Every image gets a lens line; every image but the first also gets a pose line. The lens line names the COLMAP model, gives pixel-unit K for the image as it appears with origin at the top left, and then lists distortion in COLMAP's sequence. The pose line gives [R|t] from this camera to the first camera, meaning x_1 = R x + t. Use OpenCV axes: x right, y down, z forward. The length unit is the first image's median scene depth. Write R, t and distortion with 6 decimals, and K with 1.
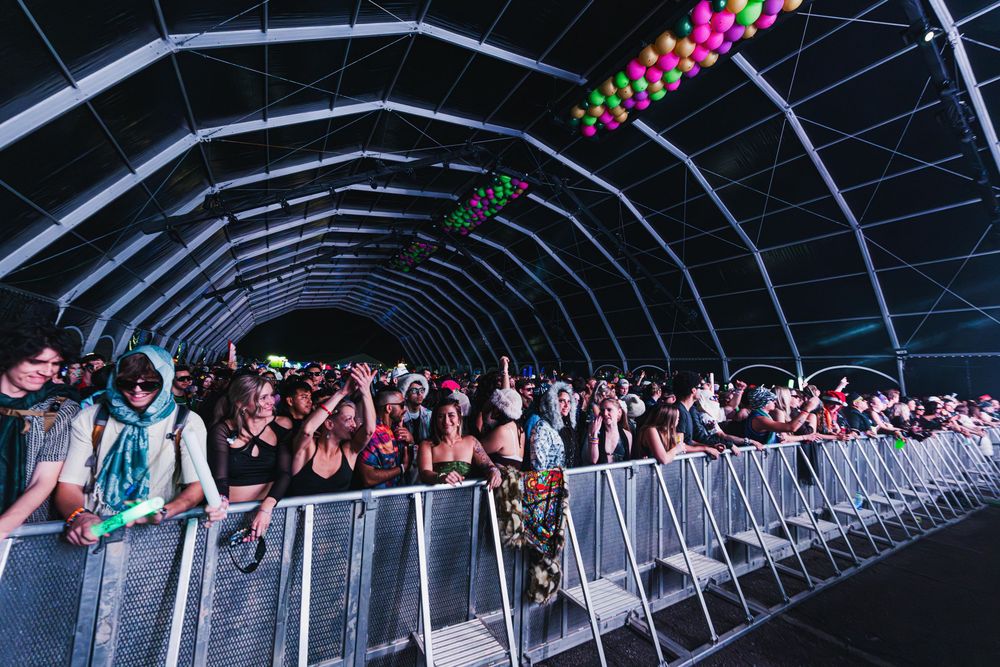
lens RADIAL K [[400.4, 0, 500.0], [0, 400.4, 333.5], [0, 0, 1]] dist [-0.000474, -0.000232]
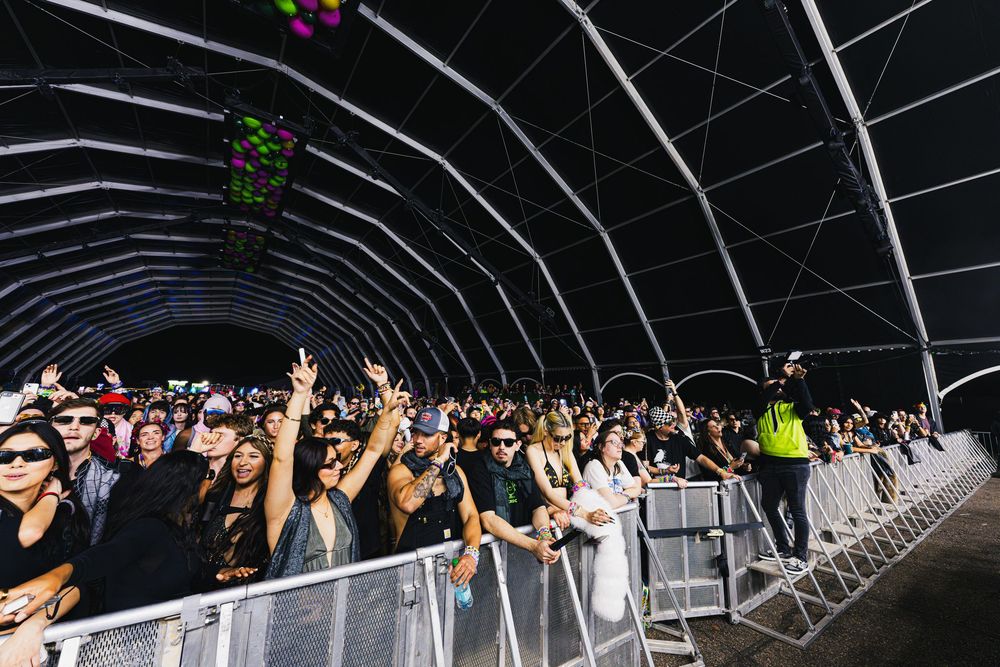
lens RADIAL K [[400.4, 0, 500.0], [0, 400.4, 333.5], [0, 0, 1]] dist [-0.000474, -0.000232]
pose [[0.995243, -0.010999, 0.096805, 0.493905], [0.015745, 0.998704, -0.048406, 0.052521], [-0.096147, 0.049700, 0.994126, 0.316117]]
